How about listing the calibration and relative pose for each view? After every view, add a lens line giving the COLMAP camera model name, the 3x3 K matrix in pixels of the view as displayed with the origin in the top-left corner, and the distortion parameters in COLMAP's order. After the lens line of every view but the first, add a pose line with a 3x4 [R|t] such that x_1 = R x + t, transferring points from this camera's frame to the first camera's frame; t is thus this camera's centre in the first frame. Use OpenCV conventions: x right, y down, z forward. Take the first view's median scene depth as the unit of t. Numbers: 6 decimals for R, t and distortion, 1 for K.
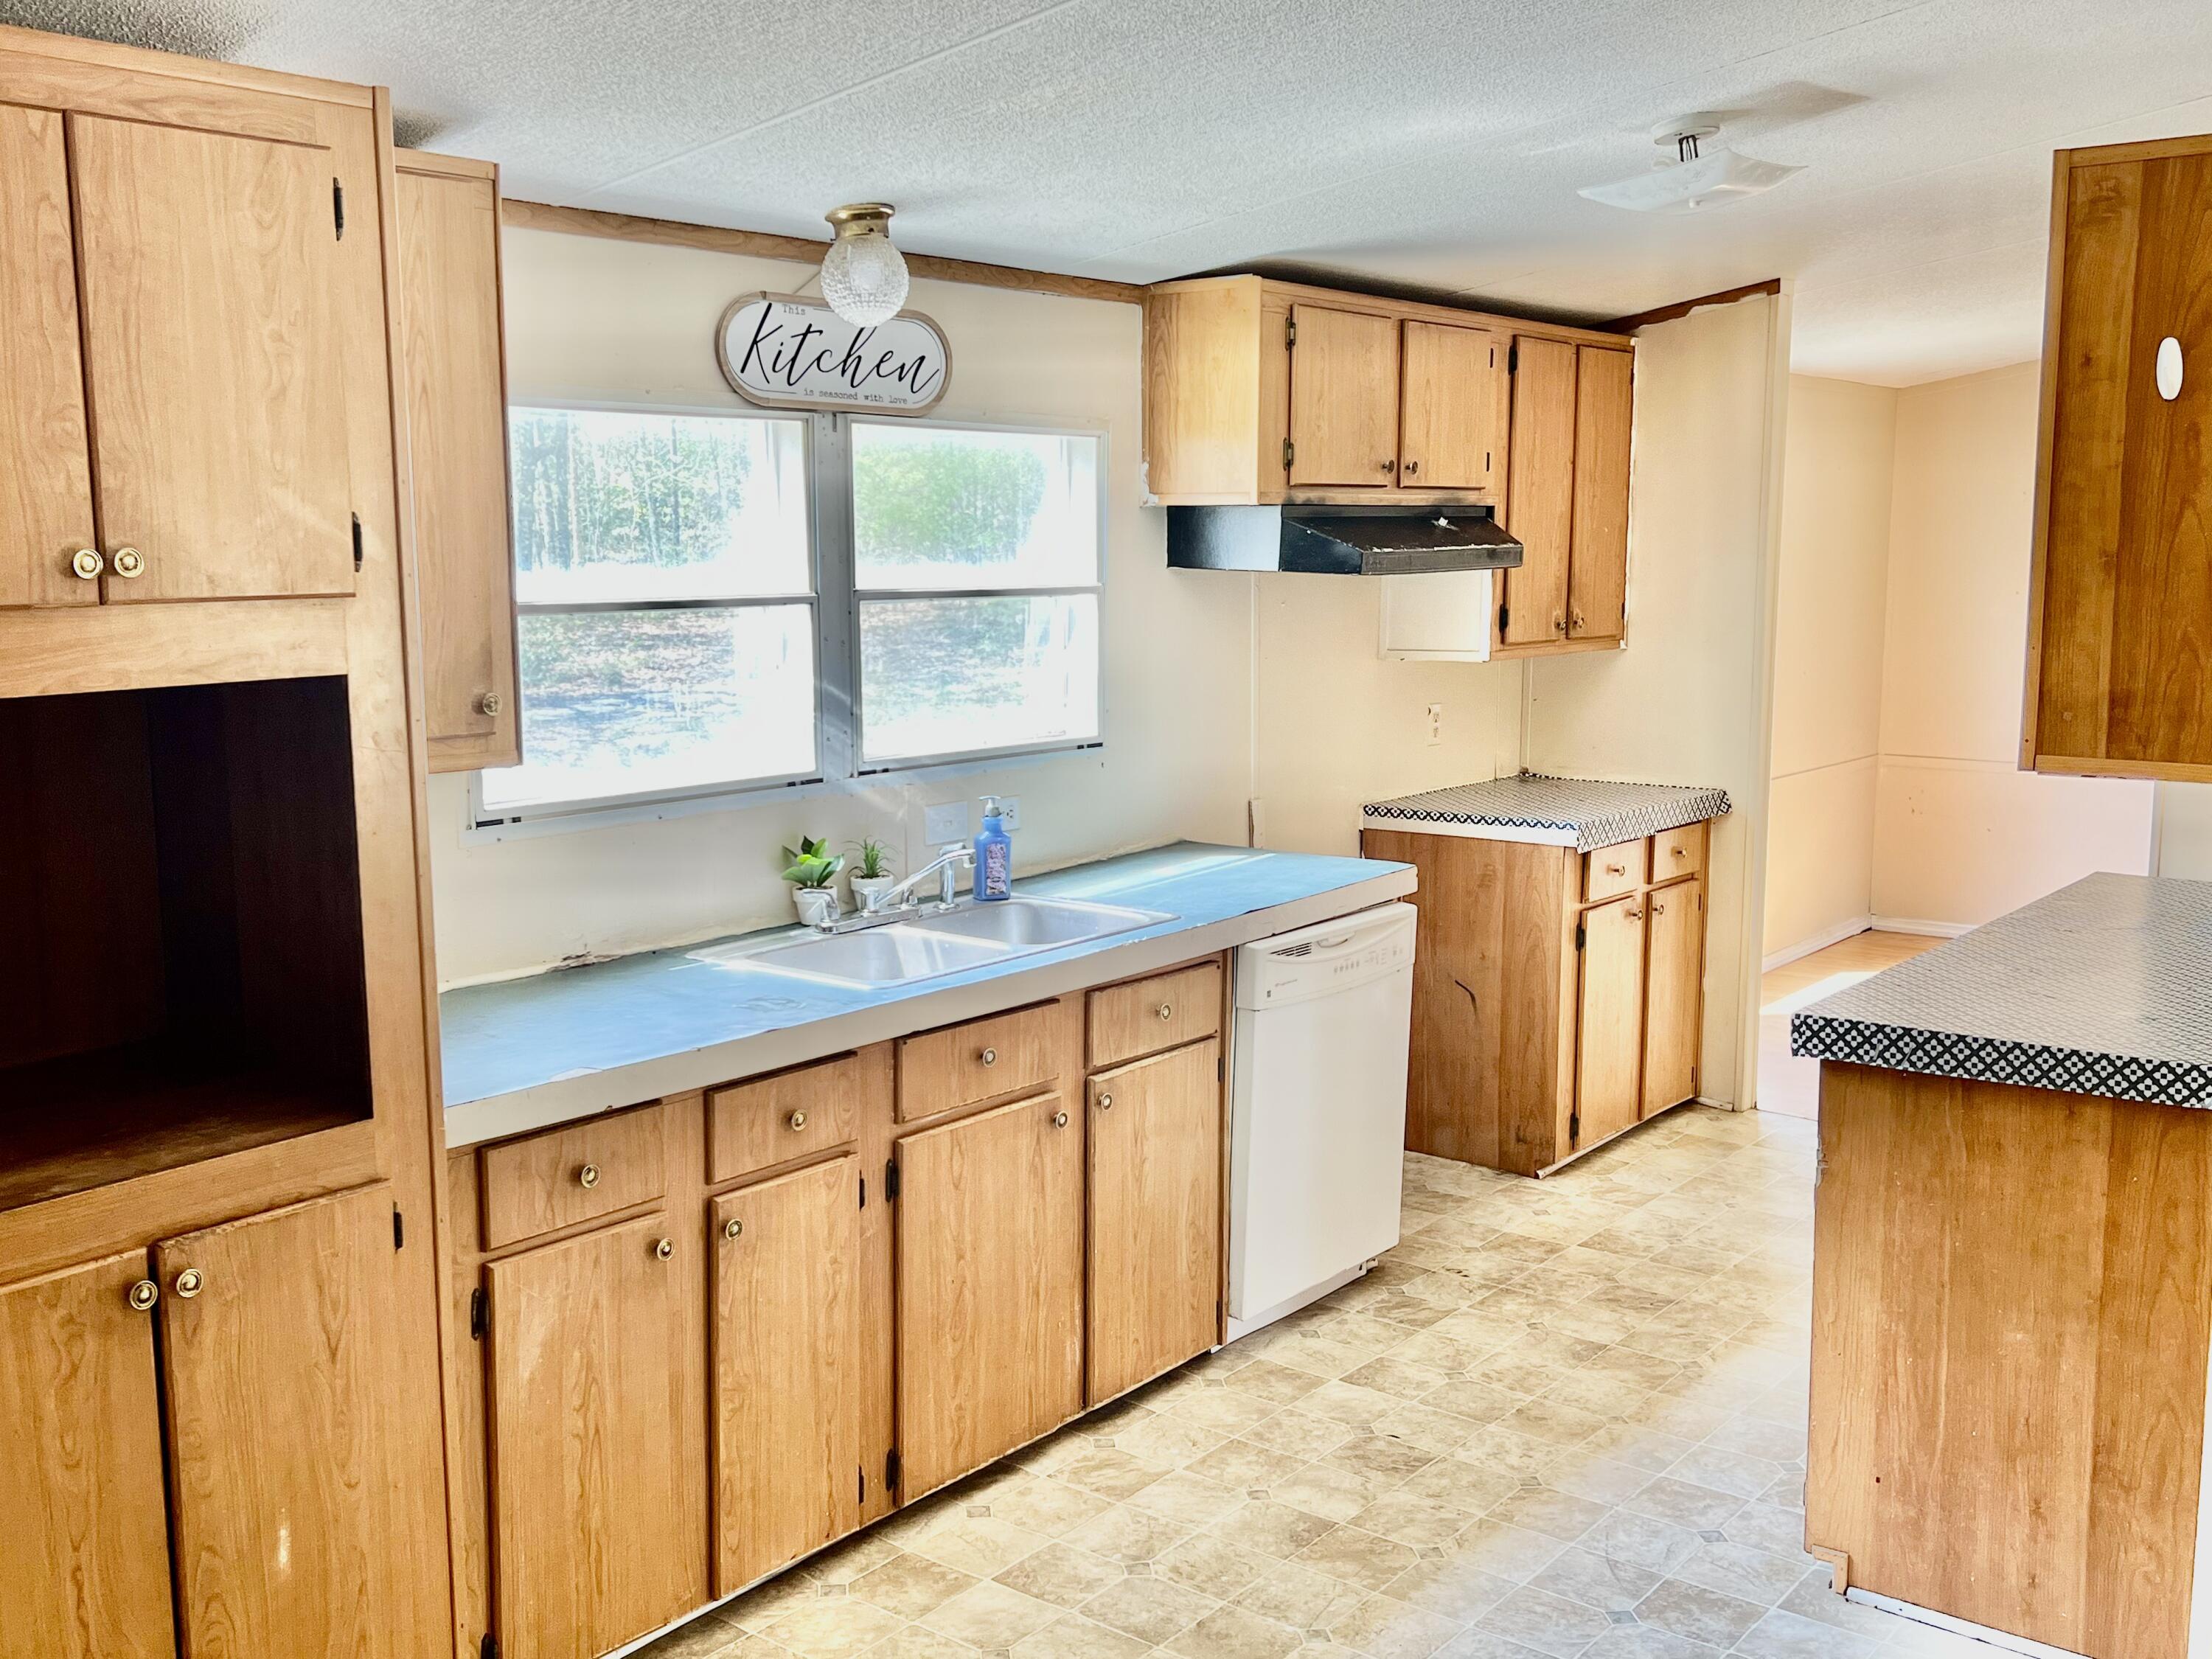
lens RADIAL K [[2171.7, 0, 1106.3], [0, 2171.7, 829.4], [0, 0, 1]] dist [-0.007121, 0.000000]
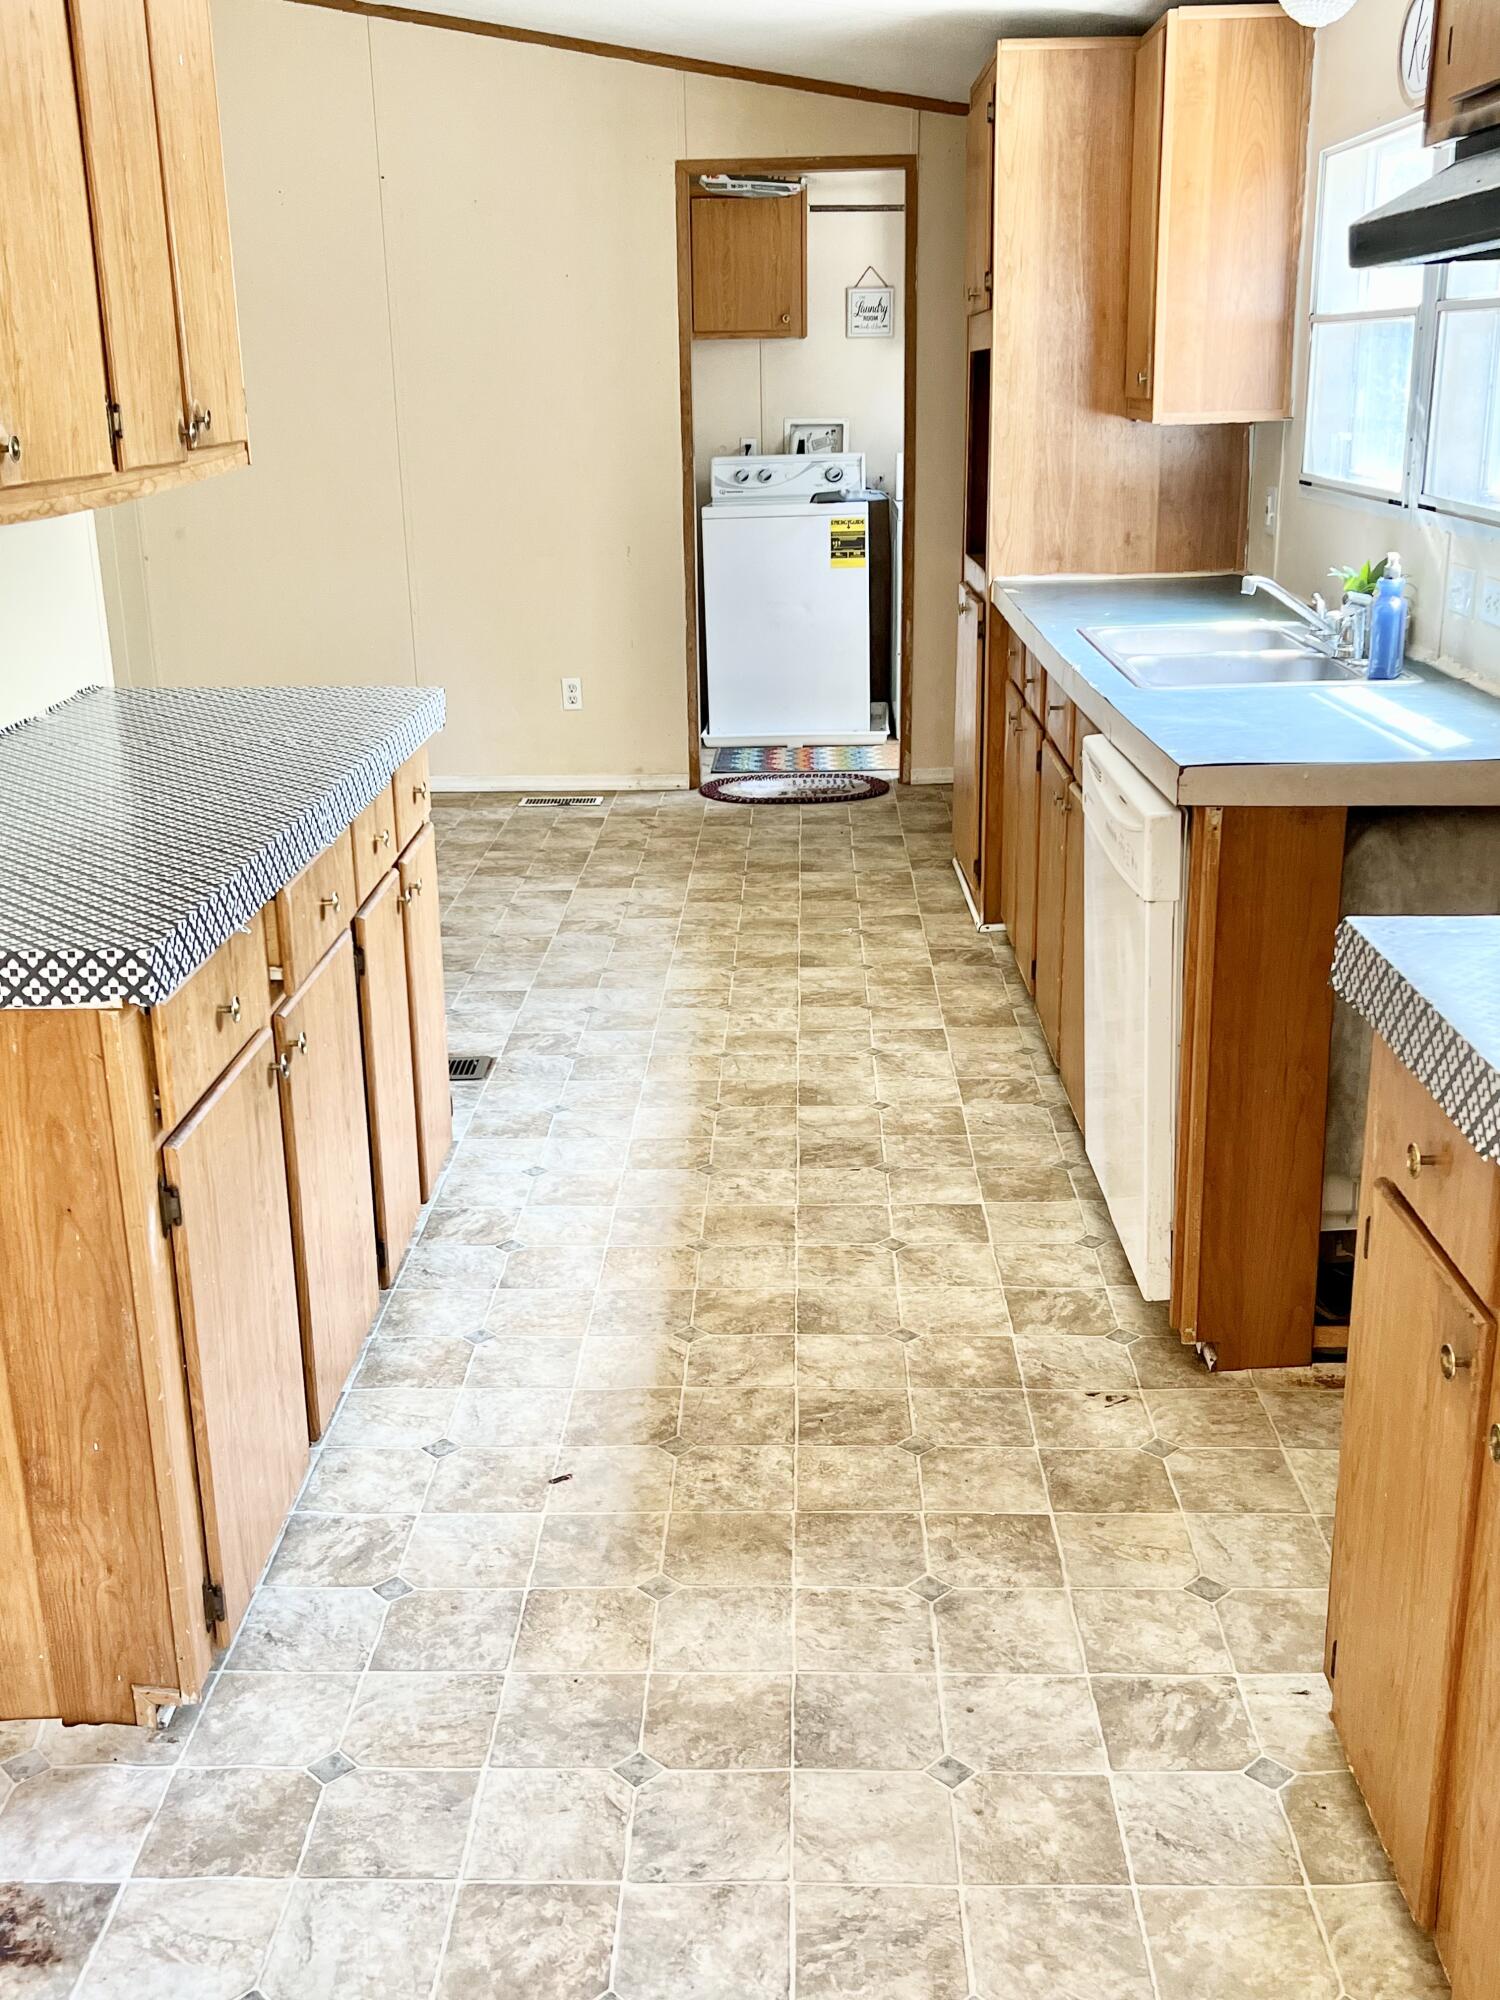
lens RADIAL K [[1963.6, 0, 749.5], [0, 1963.6, 996.8], [0, 0, 1]] dist [-0.007121, 0.000000]
pose [[-0.797023, 0.199292, -0.570120, 0.679409], [-0.064145, 0.910715, 0.408025, -0.175196], [0.600533, 0.361775, -0.713077, 1.574483]]
